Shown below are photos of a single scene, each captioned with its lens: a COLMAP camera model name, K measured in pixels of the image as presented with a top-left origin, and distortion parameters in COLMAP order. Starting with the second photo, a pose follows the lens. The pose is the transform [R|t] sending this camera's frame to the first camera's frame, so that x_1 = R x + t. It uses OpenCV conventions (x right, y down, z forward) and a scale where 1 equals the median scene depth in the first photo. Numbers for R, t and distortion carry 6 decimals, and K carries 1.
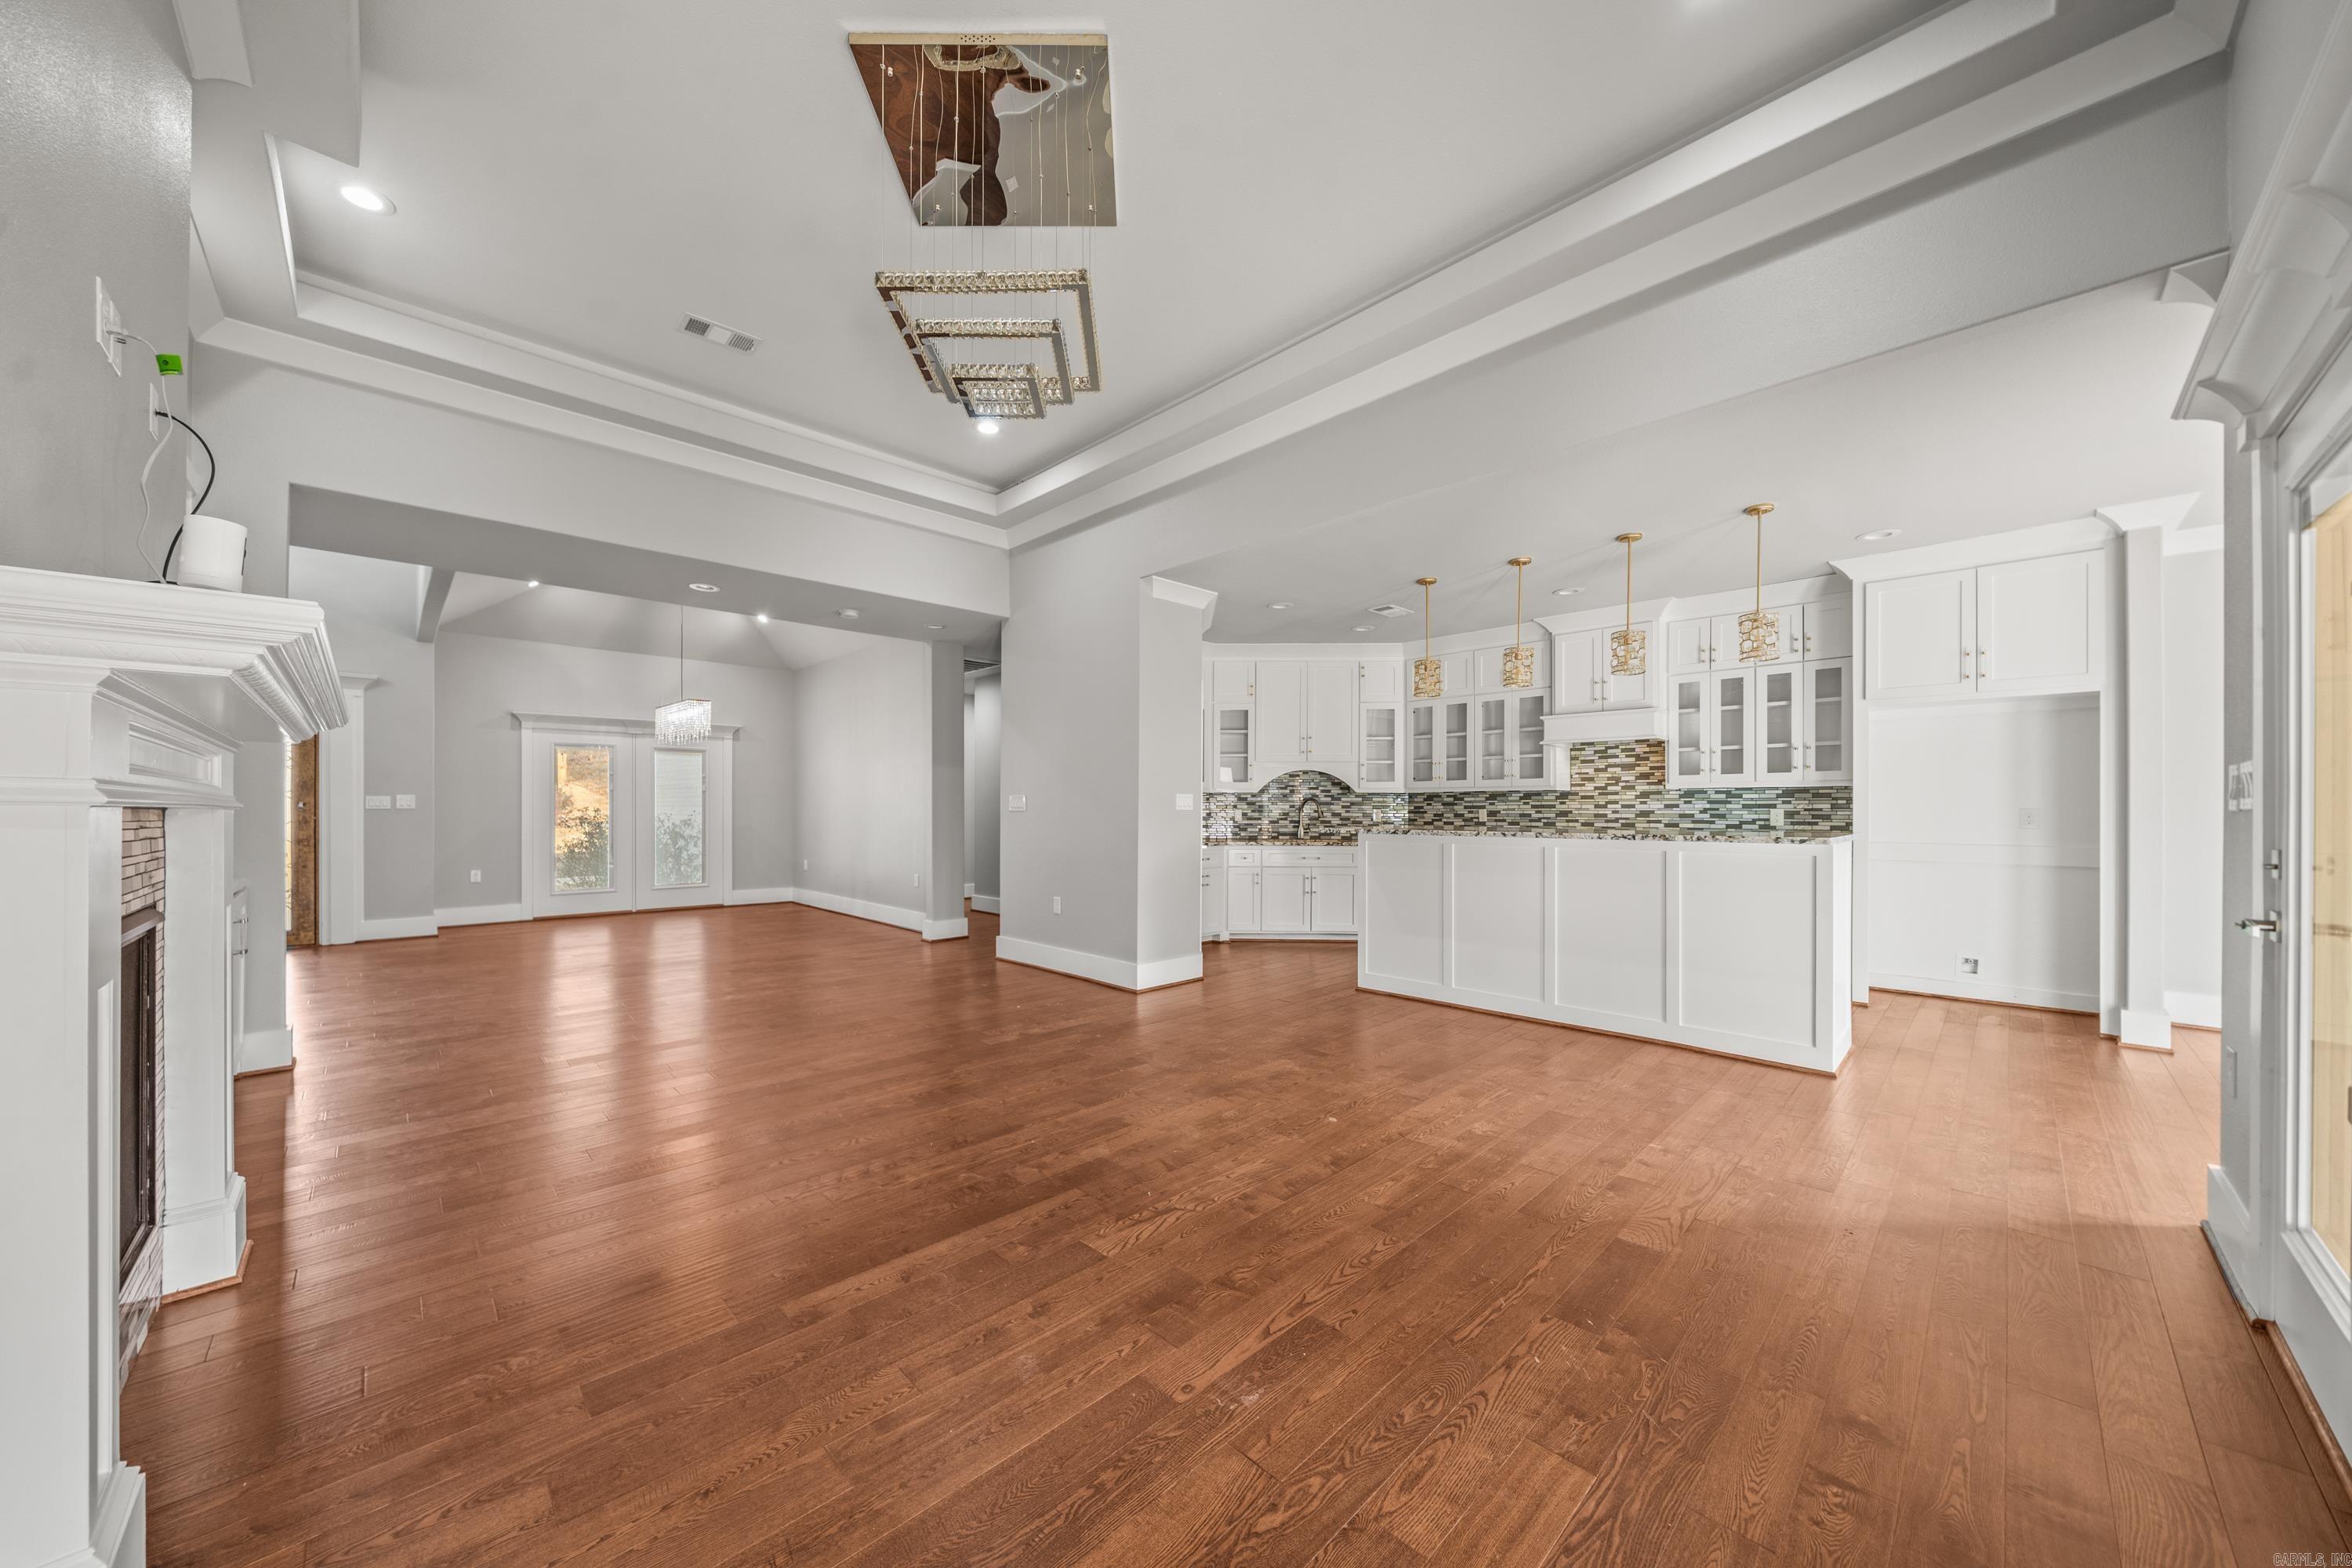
lens RADIAL K [[816.8, 0, 1162.4], [0, 816.8, 800.5], [0, 0, 1]] dist [0.001146, 0.000055]
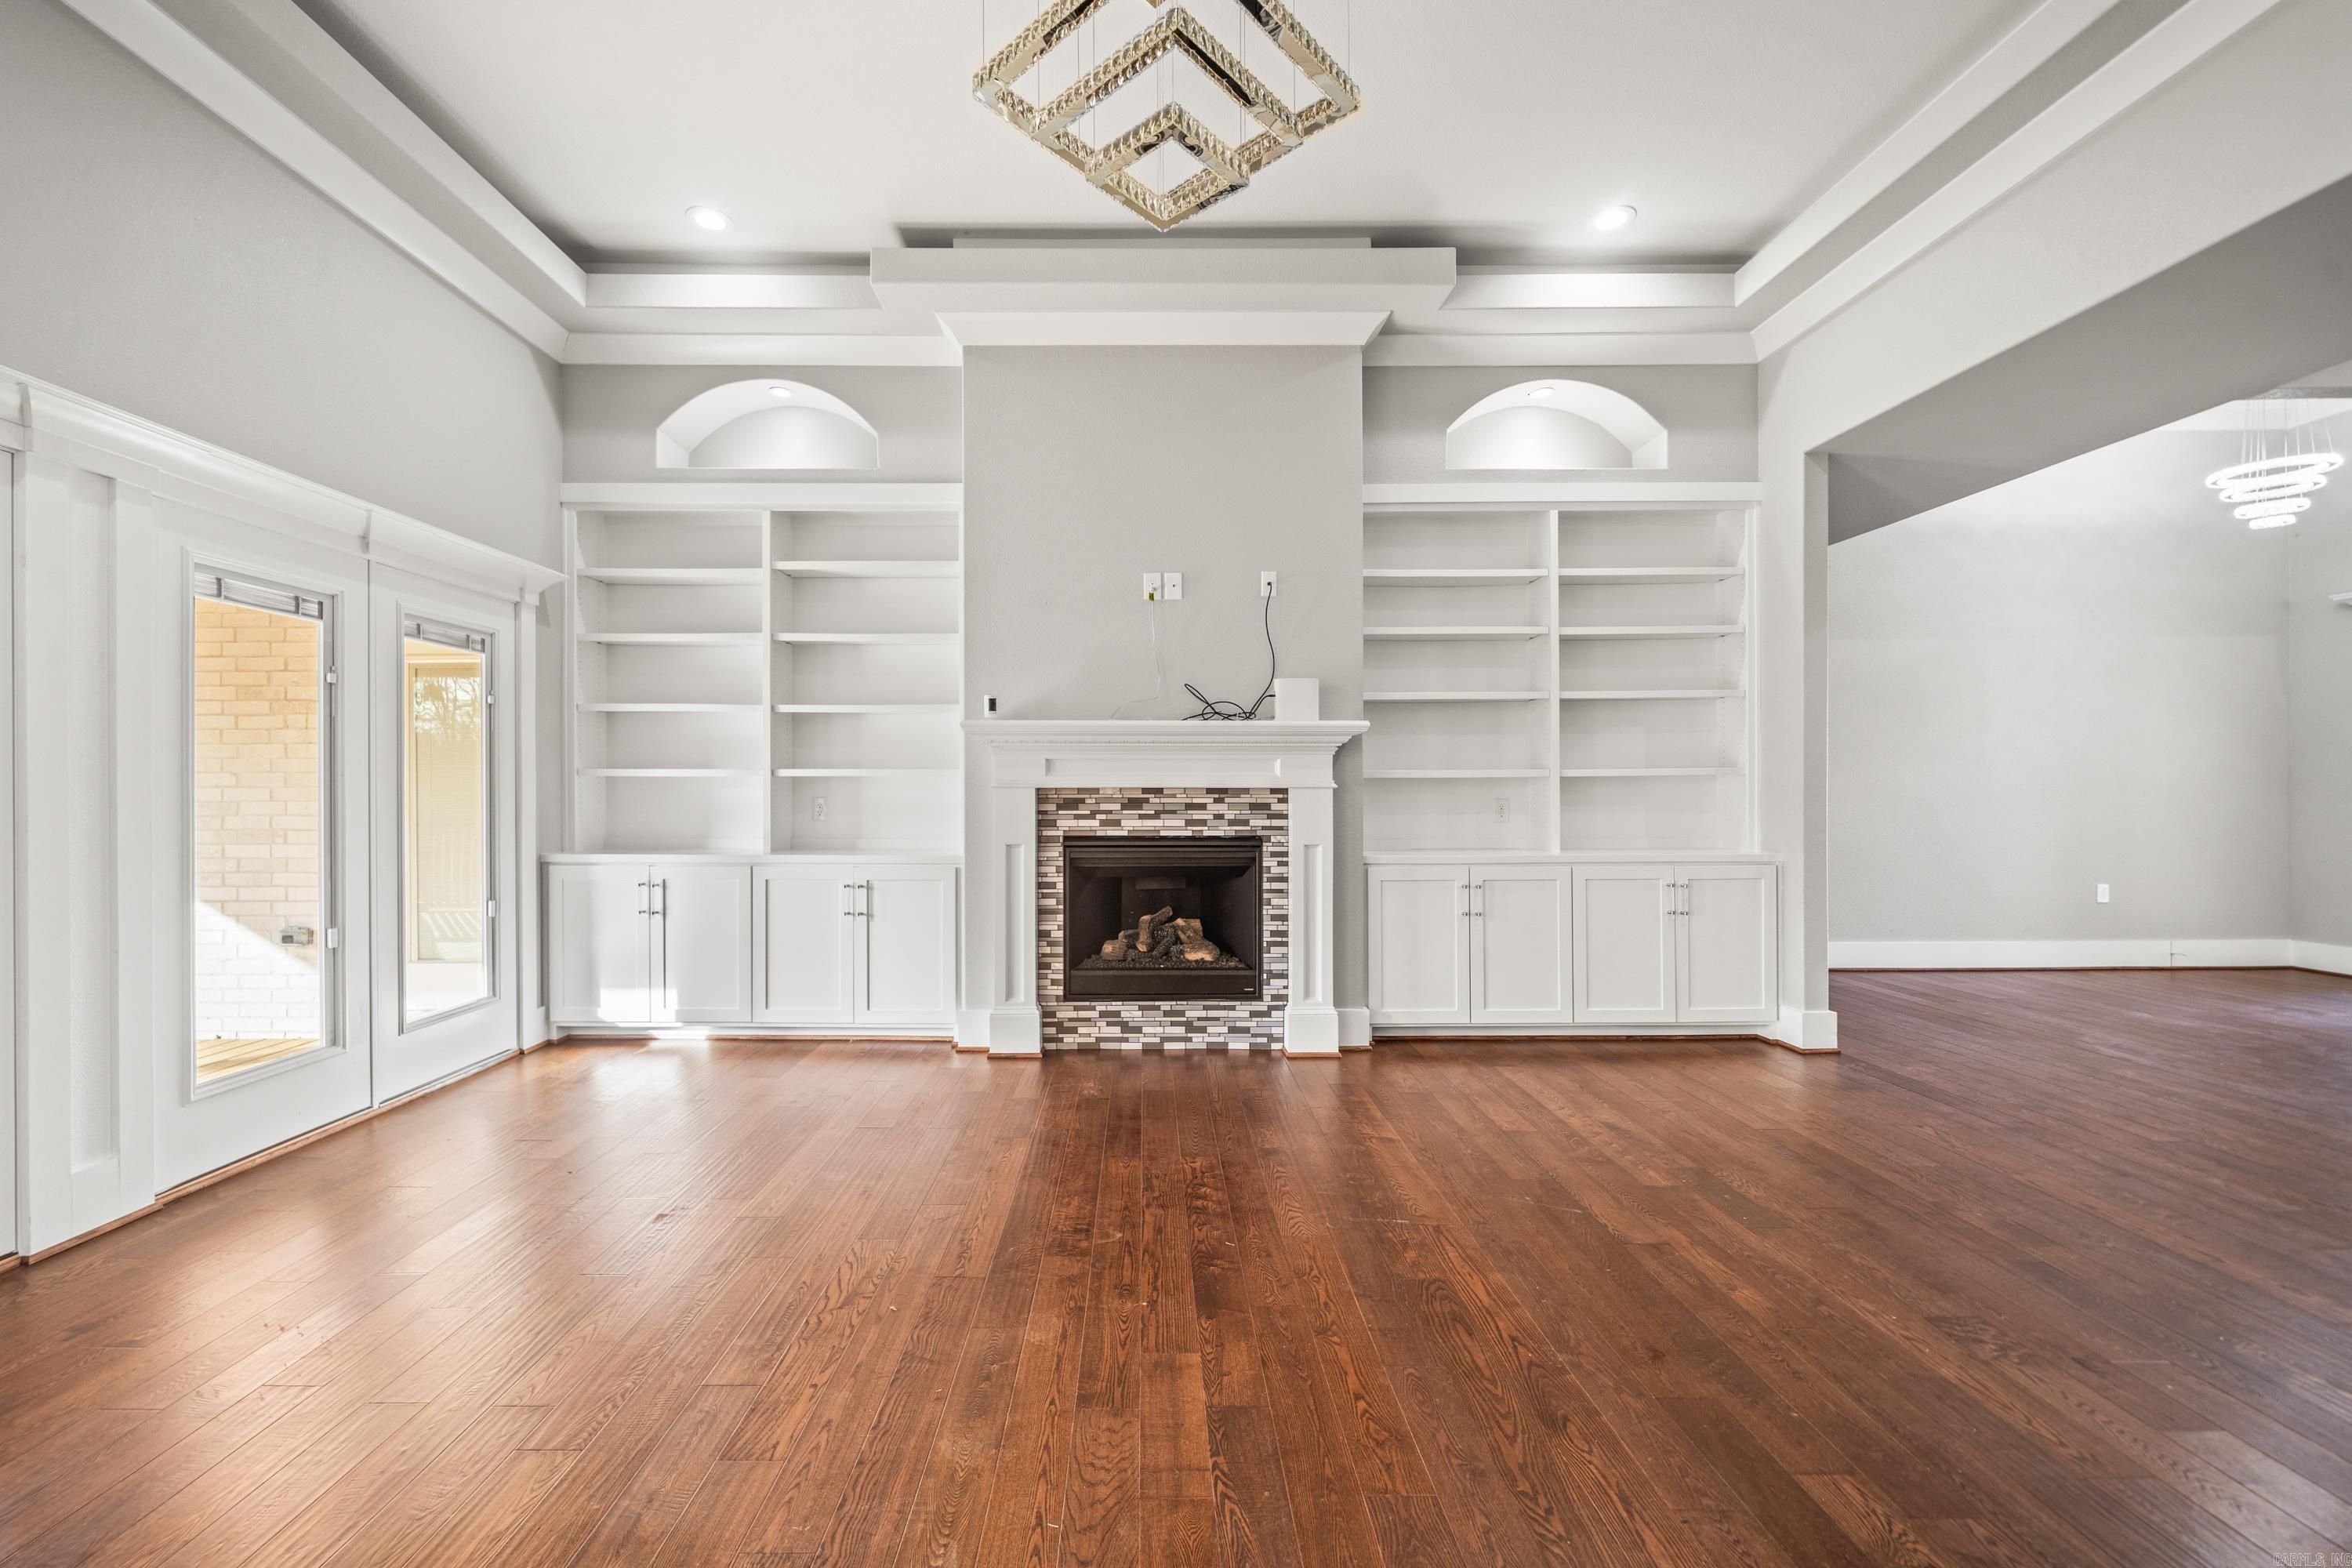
lens RADIAL K [[912.6, 0, 1117.5], [0, 912.6, 790.4], [0, 0, 1]] dist [-0.003135, -0.000683]
pose [[-0.705738, 0.004586, -0.708458, 0.153612], [0.007910, 0.999968, -0.001407, 0.005635], [0.708429, -0.006597, -0.705751, 0.630186]]
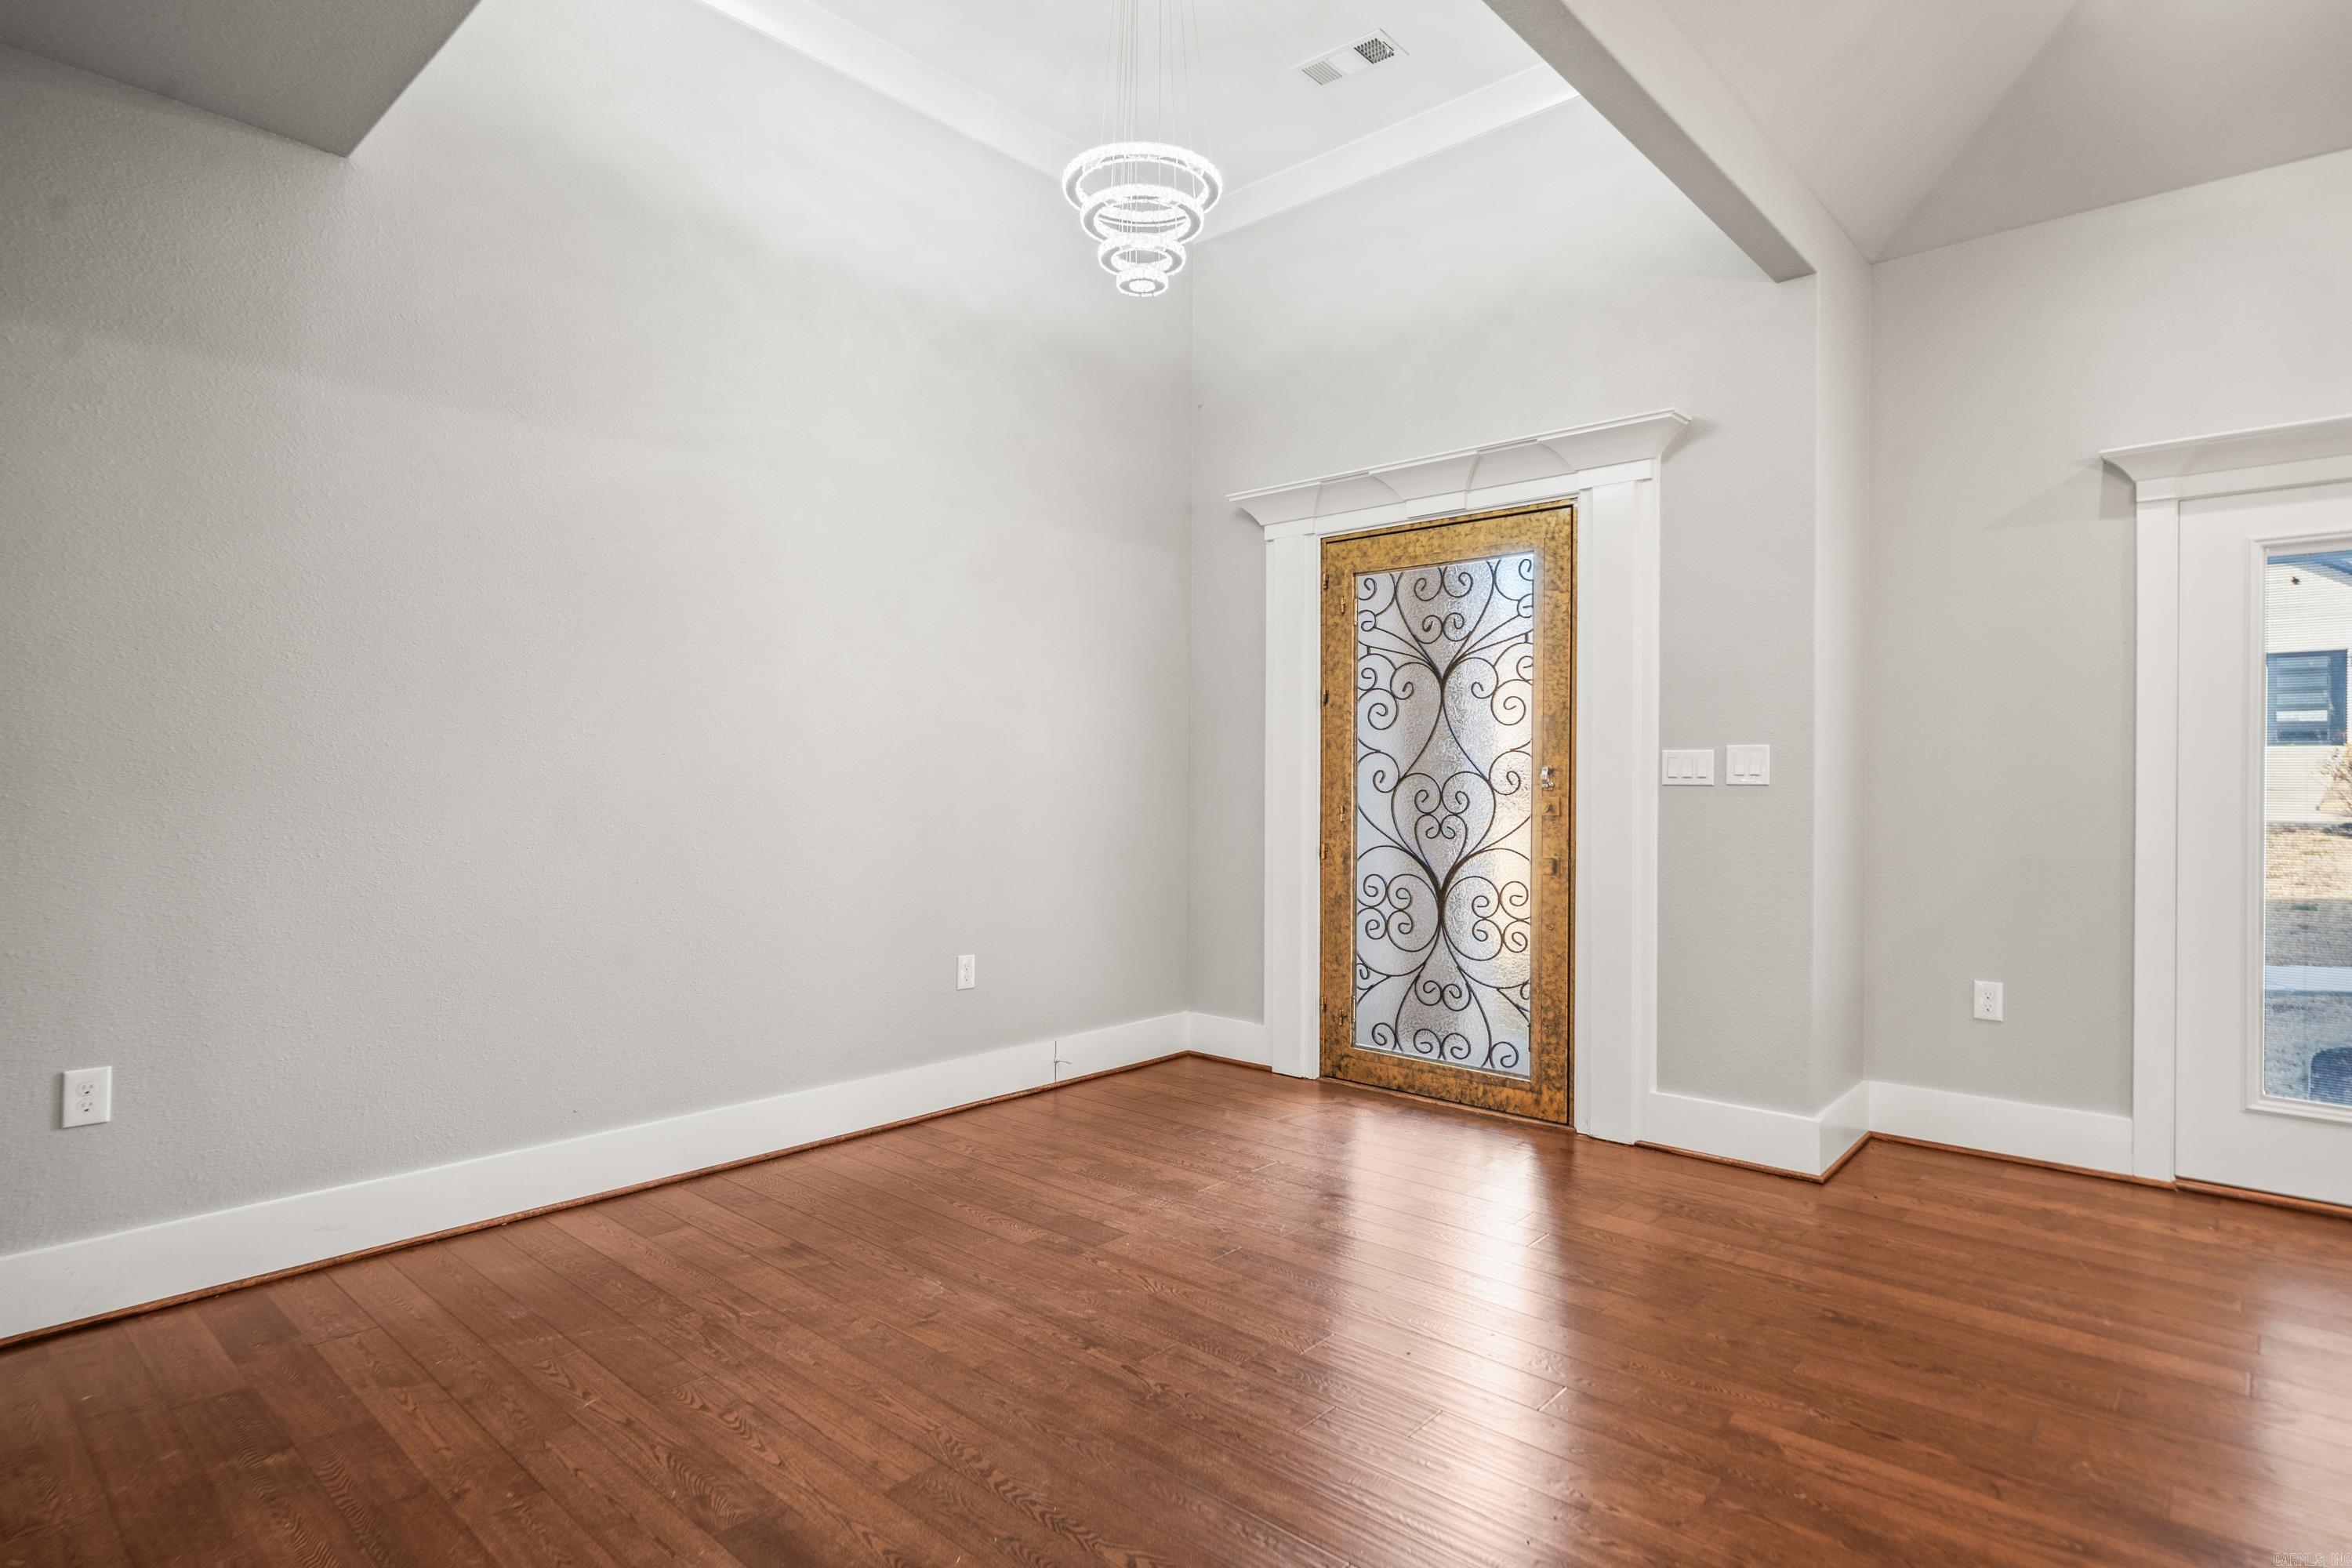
lens RADIAL K [[1224.2, 0, 1173.7], [0, 1224.2, 780.3], [0, 0, 1]] dist [-0.000503, -0.000263]
pose [[0.068383, 0.004559, -0.997649, -0.444454], [0.000987, 0.999989, 0.004637, 0.006340], [0.997659, -0.001302, 0.068378, 0.744078]]
